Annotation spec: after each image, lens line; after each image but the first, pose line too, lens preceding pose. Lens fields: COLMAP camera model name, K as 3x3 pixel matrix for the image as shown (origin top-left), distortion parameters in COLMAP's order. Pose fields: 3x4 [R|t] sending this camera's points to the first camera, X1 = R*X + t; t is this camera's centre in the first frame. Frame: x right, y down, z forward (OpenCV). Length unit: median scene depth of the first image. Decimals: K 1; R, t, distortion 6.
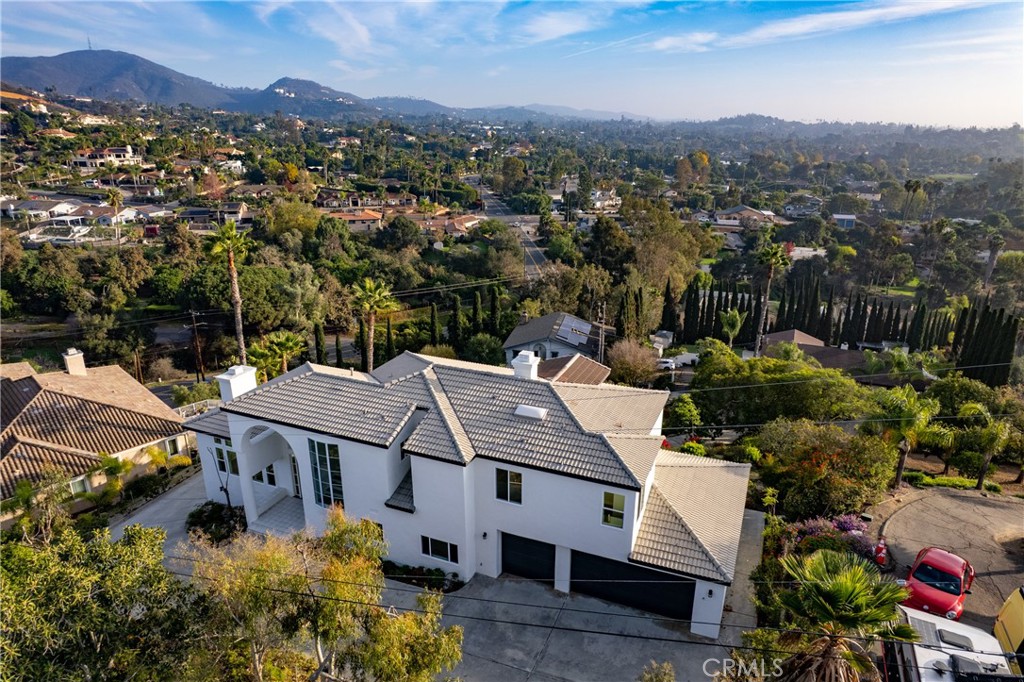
lens RADIAL K [[650.9, 0, 508.7], [0, 650.9, 344.1], [0, 0, 1]] dist [-0.097929, 0.086506]
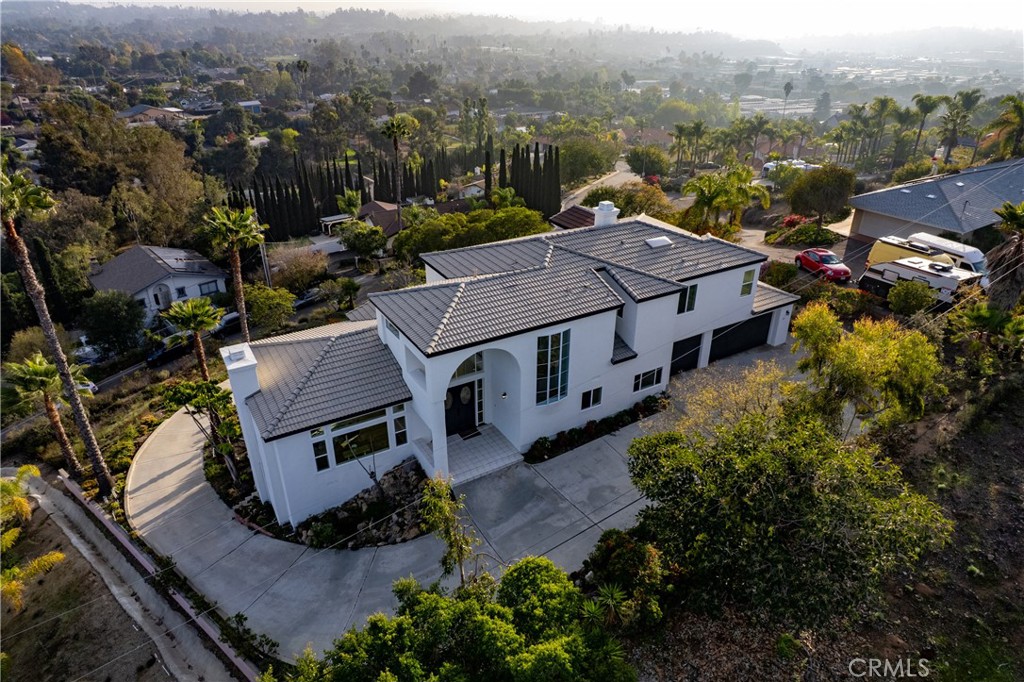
lens RADIAL K [[650.9, 0, 508.7], [0, 650.9, 344.1], [0, 0, 1]] dist [-0.097929, 0.086506]
pose [[0.594099, -0.370552, 0.713959, -1.033203], [0.256901, 0.928499, 0.268128, -0.111092], [-0.762265, 0.024122, 0.646815, 0.430527]]
